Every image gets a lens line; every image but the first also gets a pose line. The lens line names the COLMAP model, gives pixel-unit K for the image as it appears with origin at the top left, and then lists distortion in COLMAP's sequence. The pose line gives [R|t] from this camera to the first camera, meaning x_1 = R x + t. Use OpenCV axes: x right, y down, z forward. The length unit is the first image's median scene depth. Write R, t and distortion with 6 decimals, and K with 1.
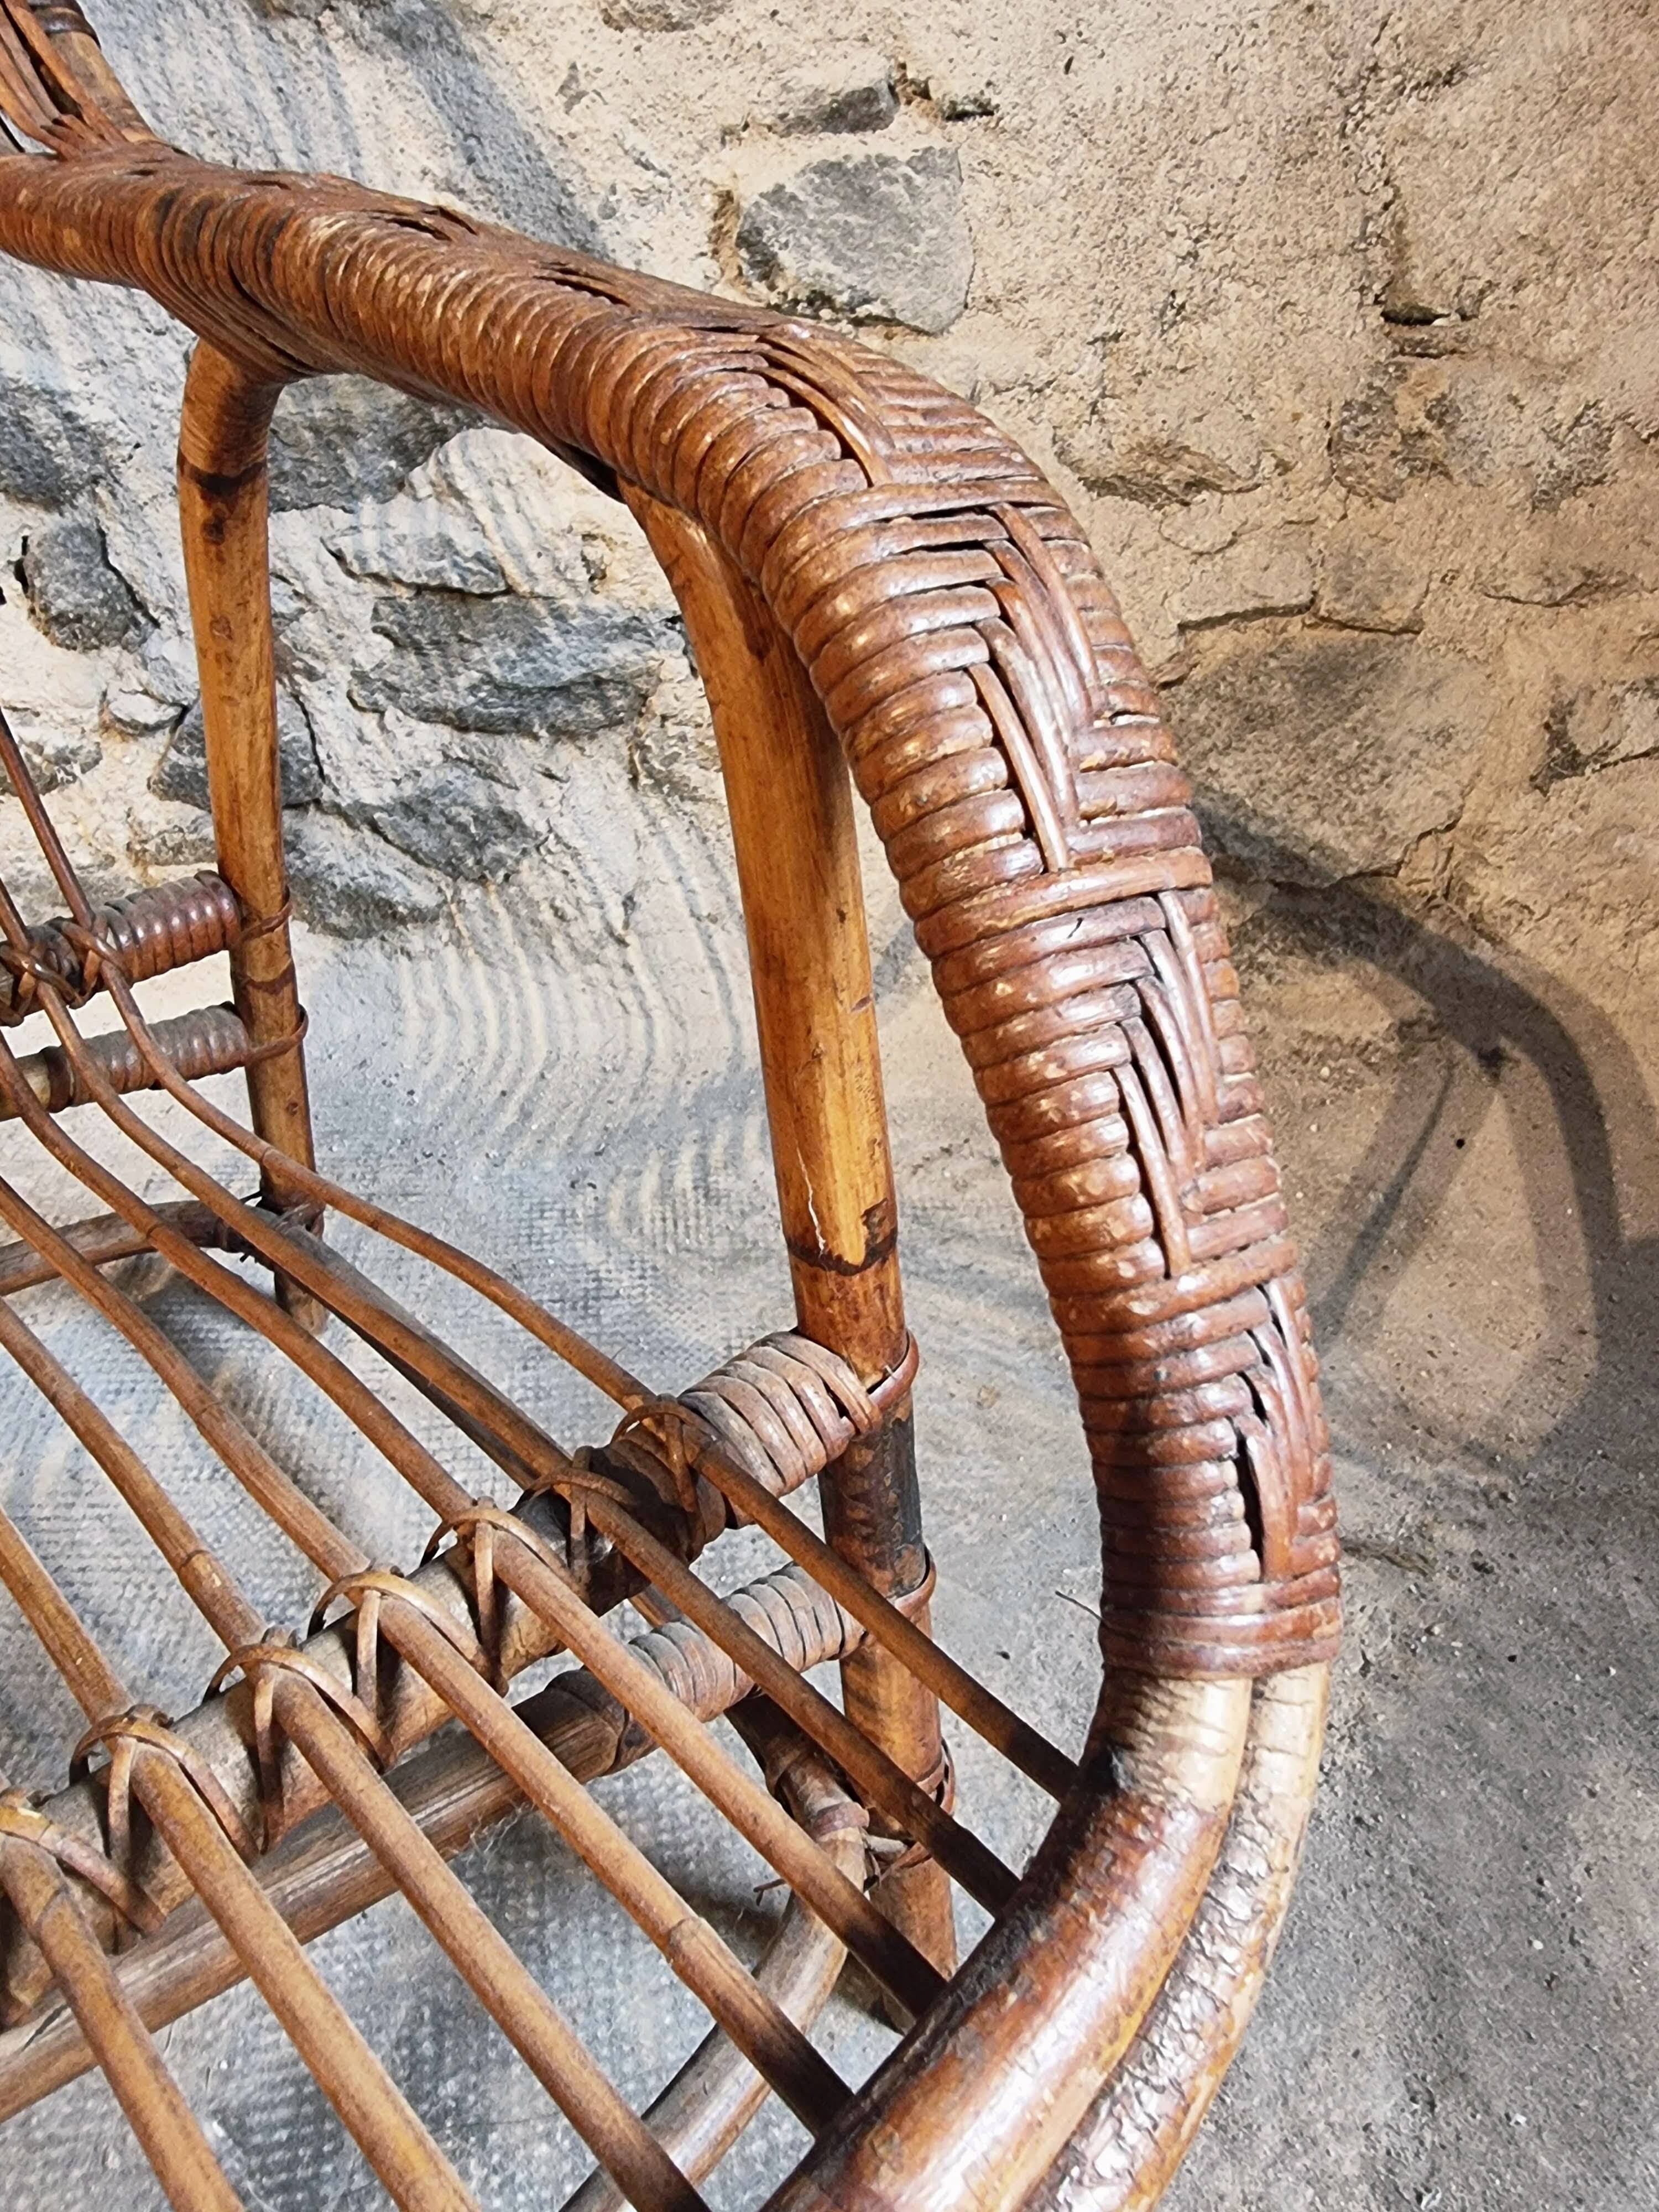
lens RADIAL K [[1648.2, 0, 827.6], [0, 1648.2, 1082.0], [0, 0, 1]] dist [0.060472, -0.050801]
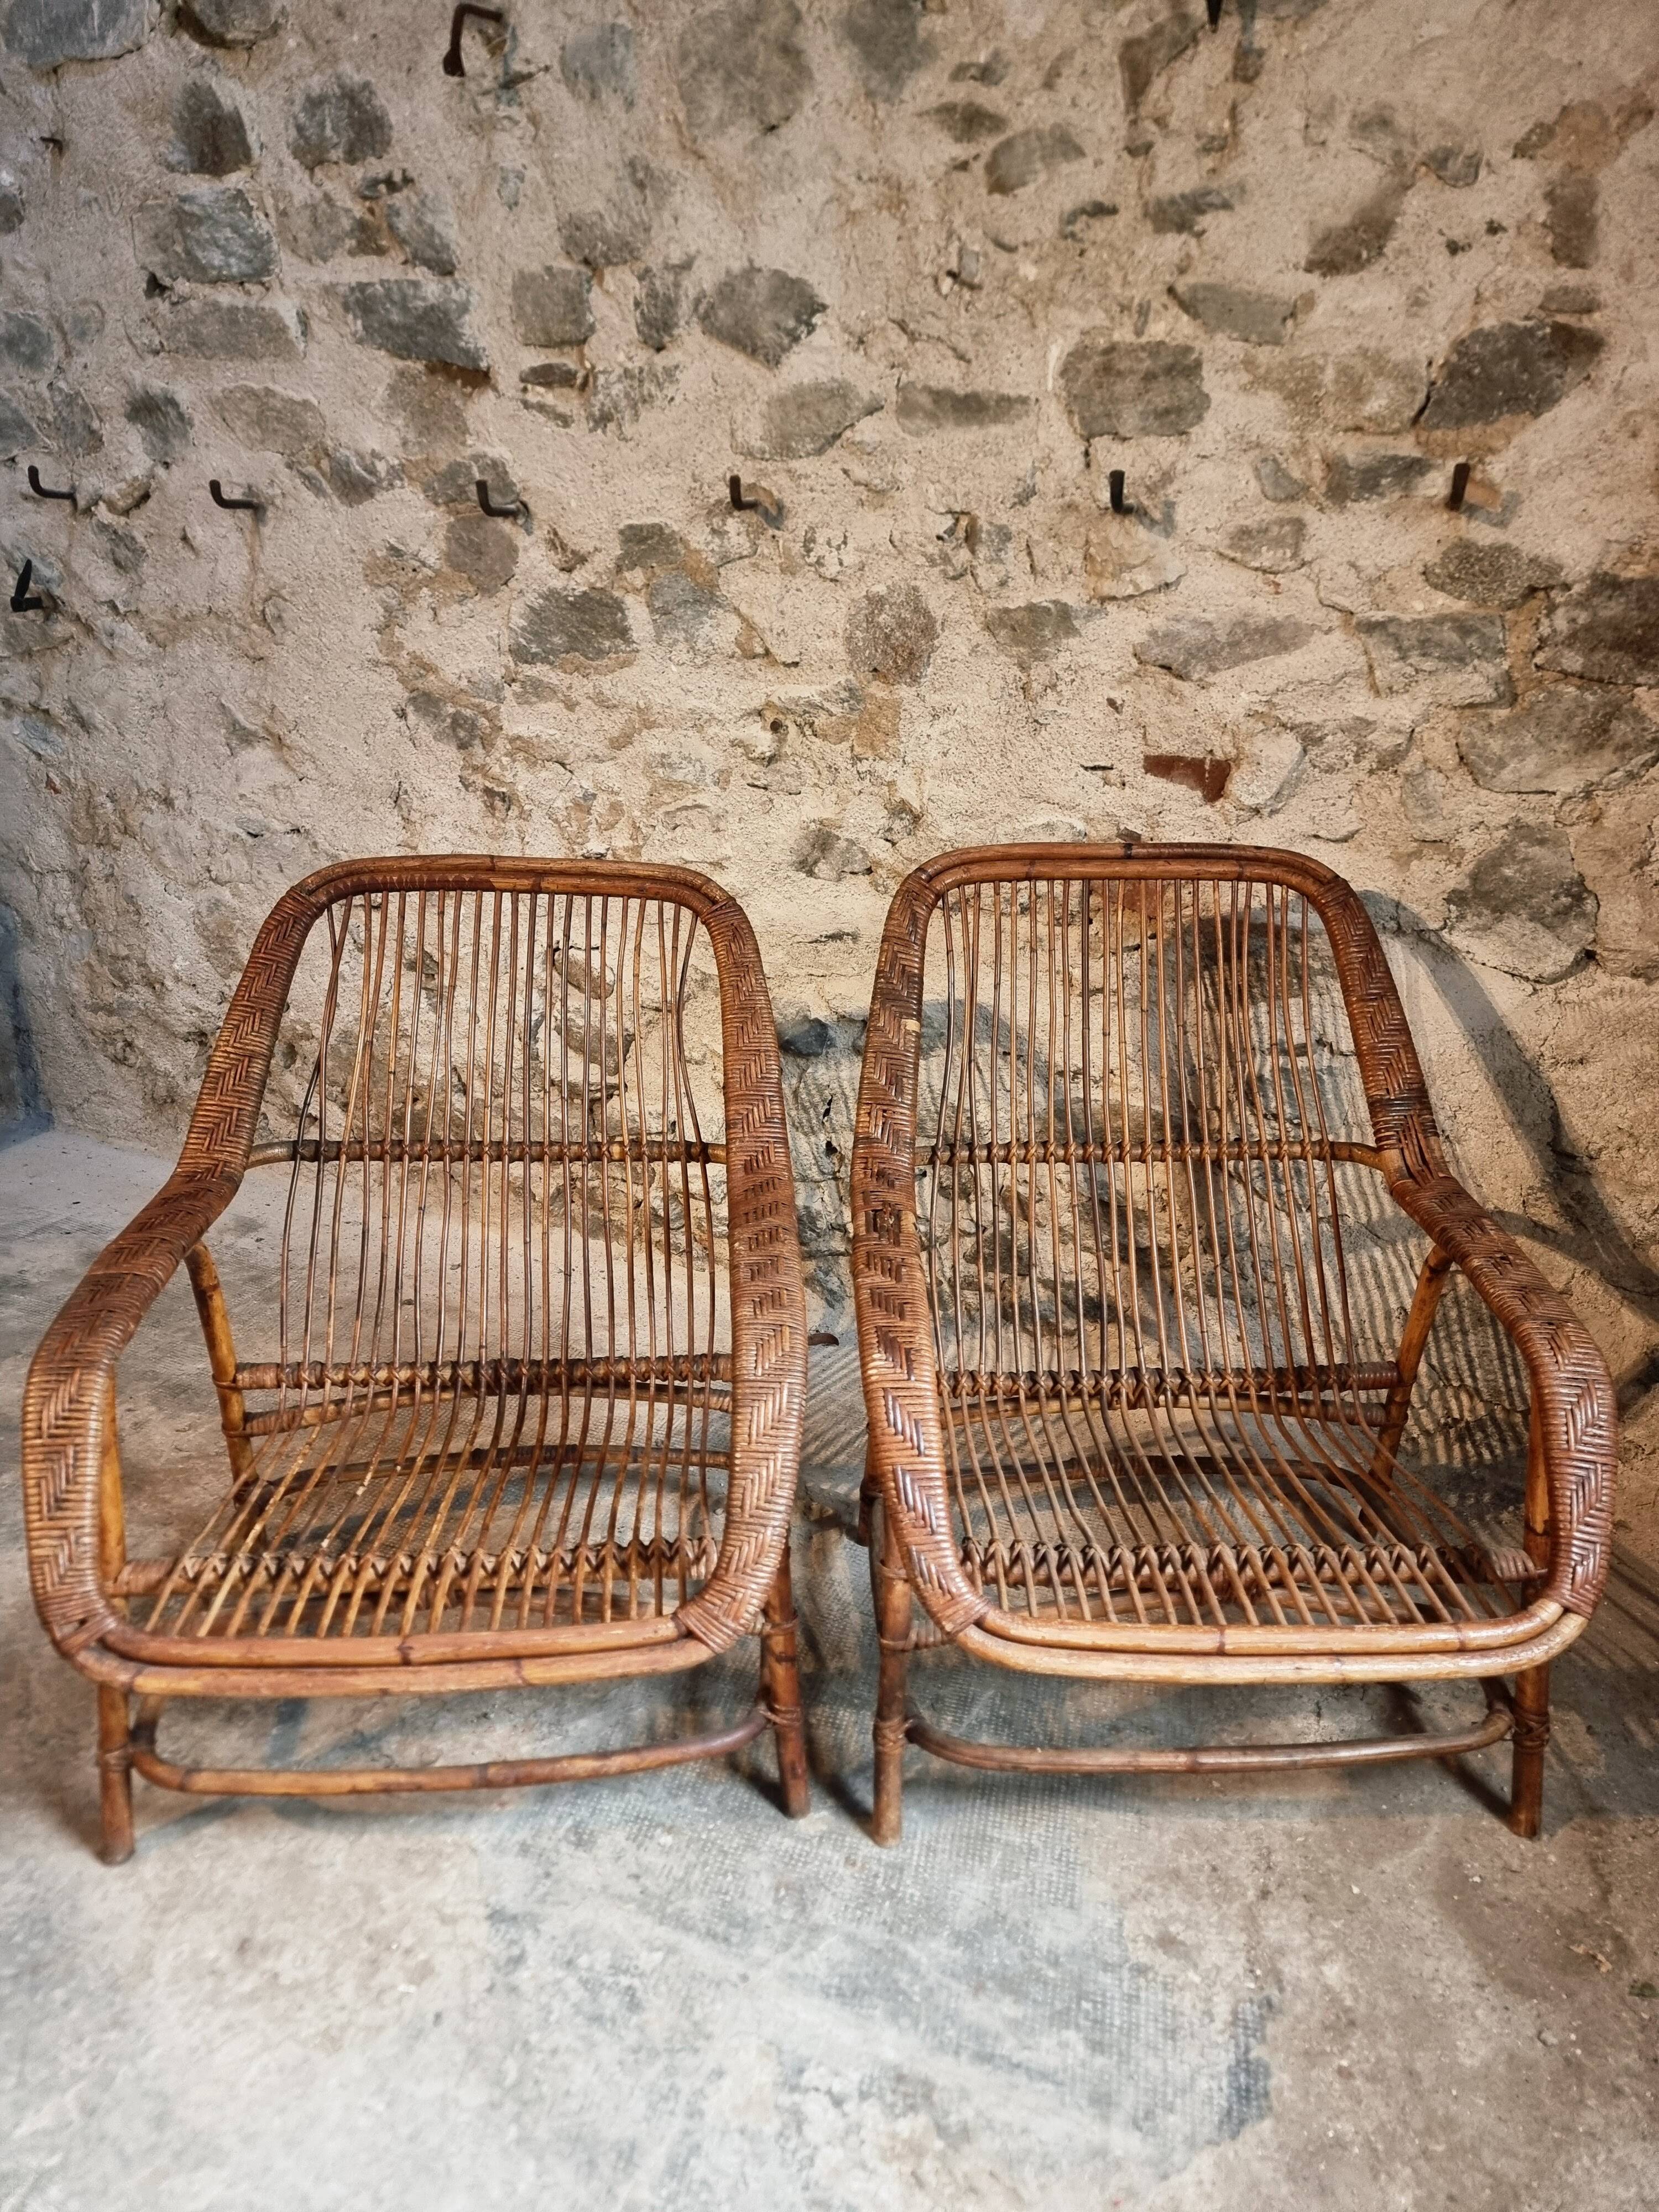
lens RADIAL K [[1558.8, 0, 824.1], [0, 1558.8, 1110.6], [0, 0, 1]] dist [0.064903, -0.056067]
pose [[0.901418, 0.138383, -0.410239, 0.294484], [-0.212050, 0.967227, -0.139670, -0.032217], [0.377466, 0.212892, 0.901219, -1.125061]]
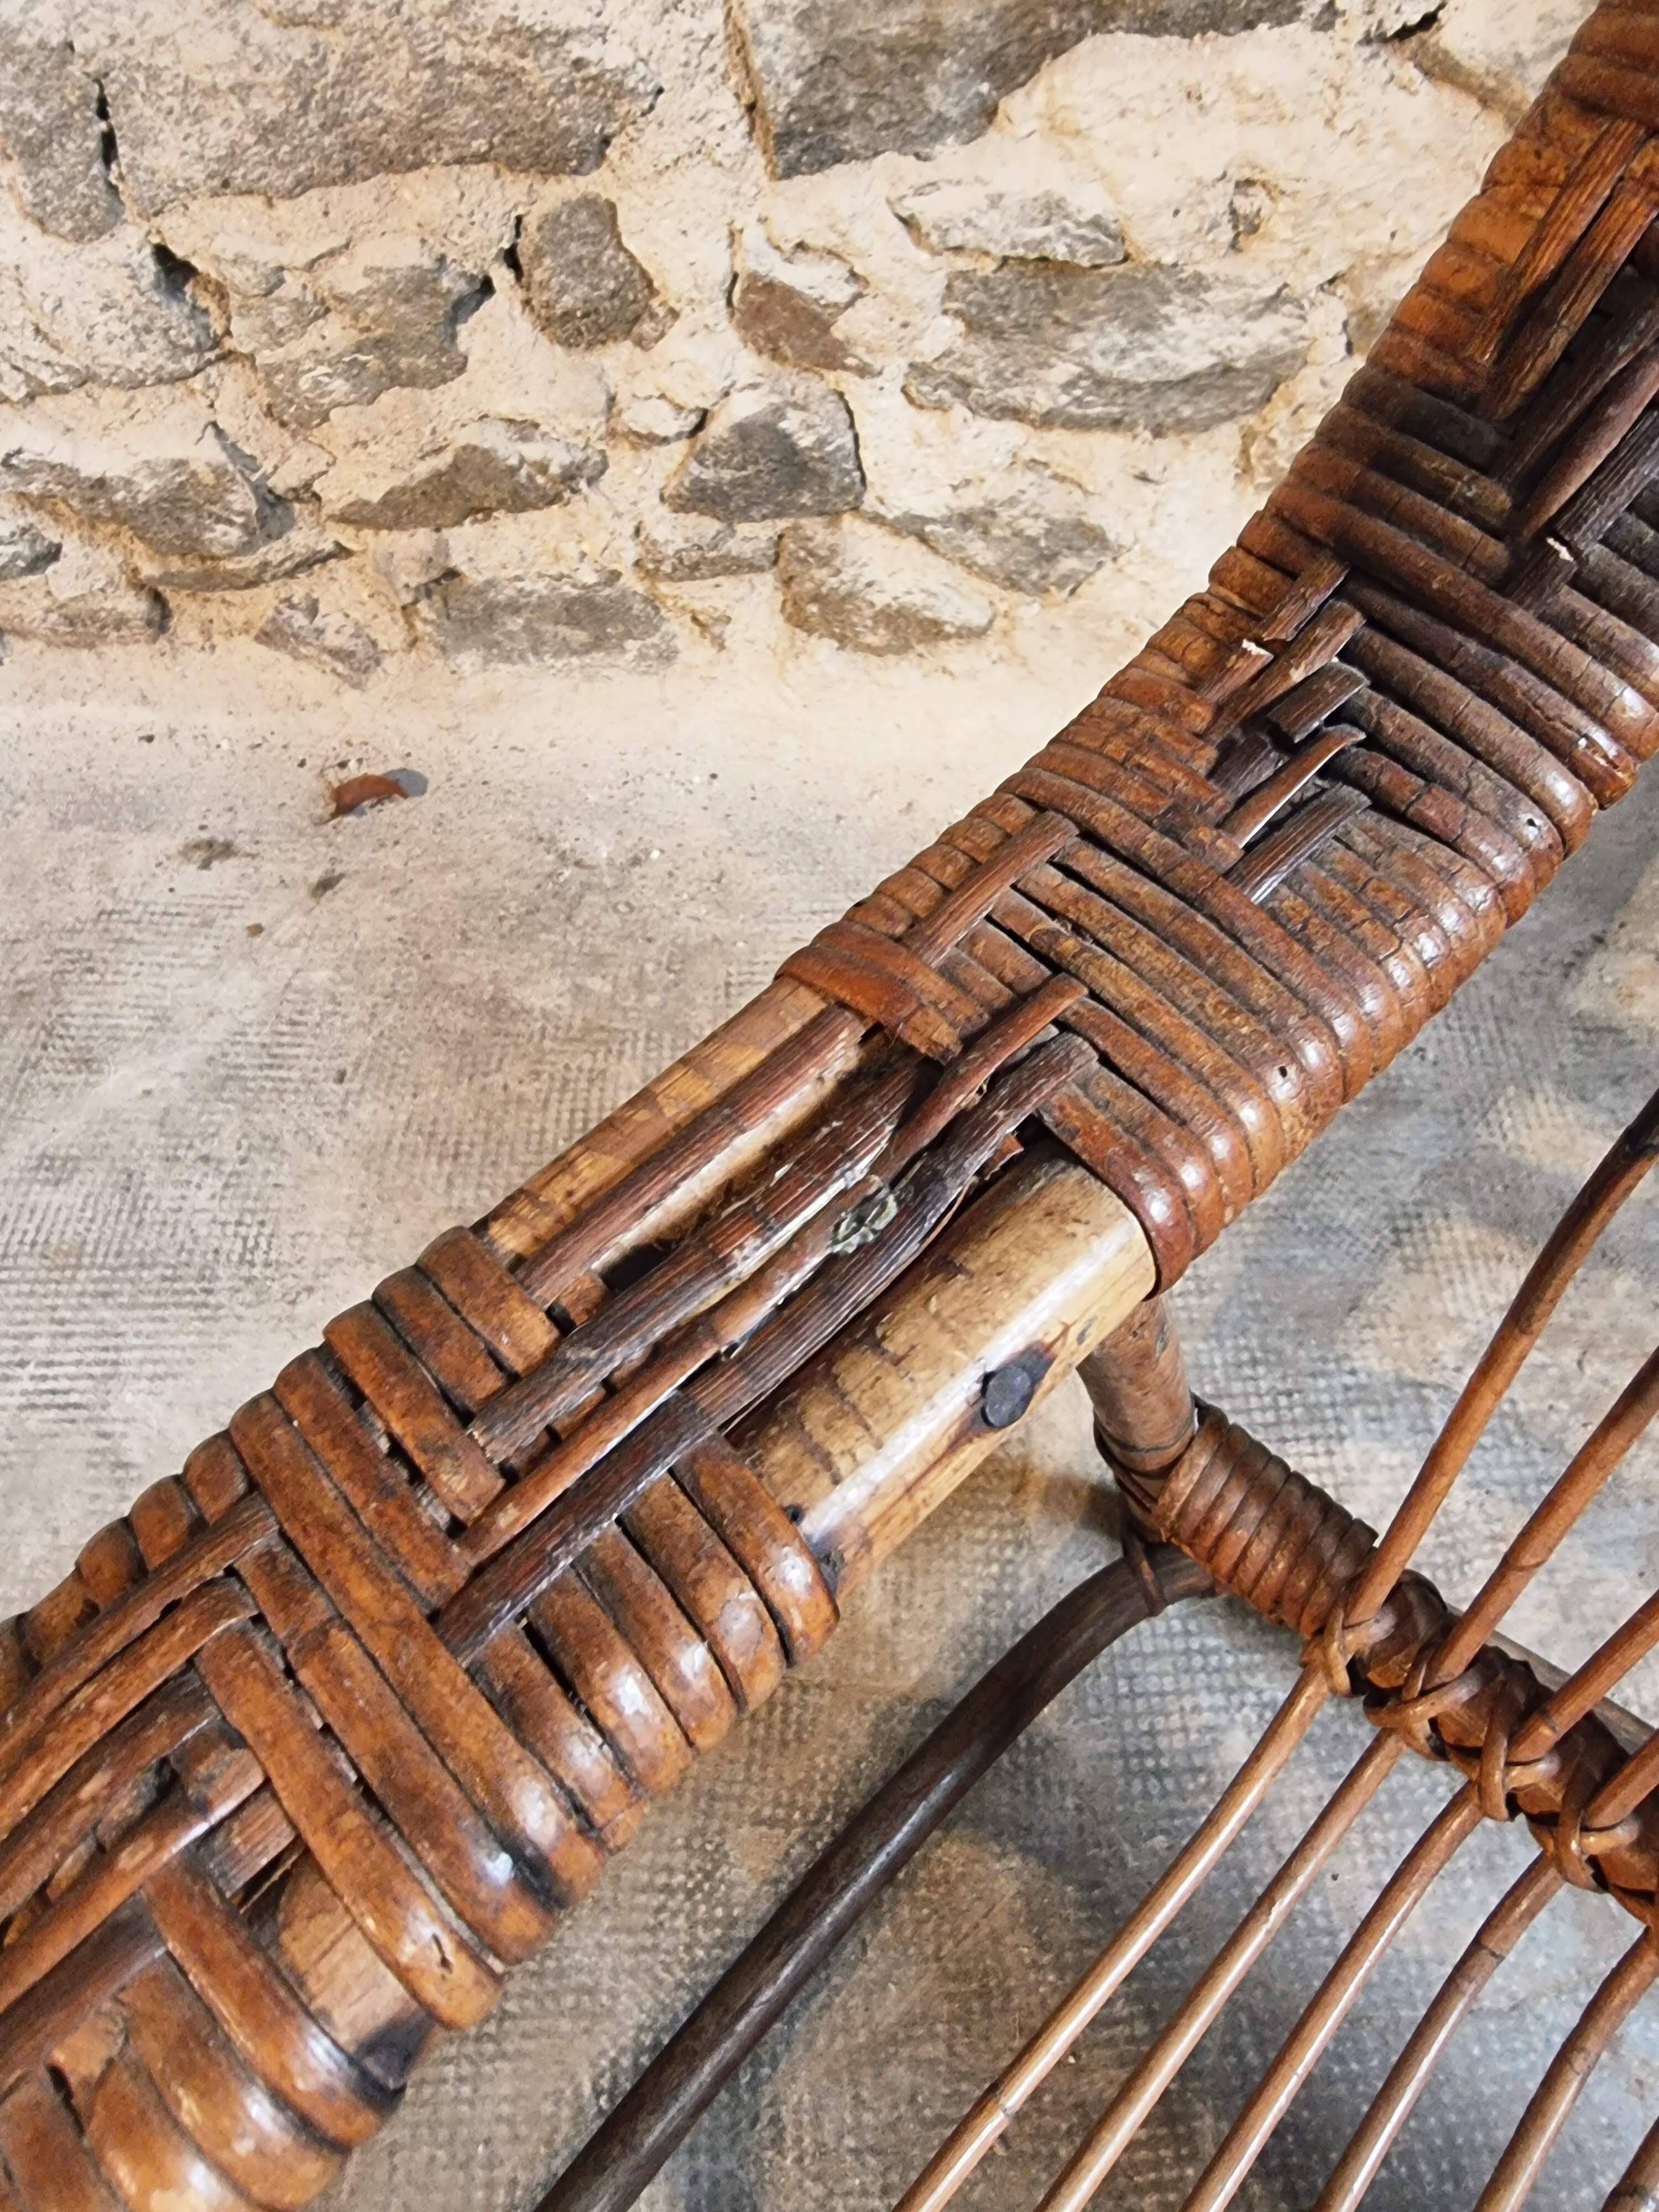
lens RADIAL K [[1648.2, 0, 864.5], [0, 1648.2, 1043.1], [0, 0, 1]] dist [0.060472, -0.050801]
pose [[0.993843, 0.017256, -0.109442, -0.218503], [0.028523, 0.914651, 0.403237, -0.274392], [0.107060, -0.403876, 0.908528, 0.138624]]
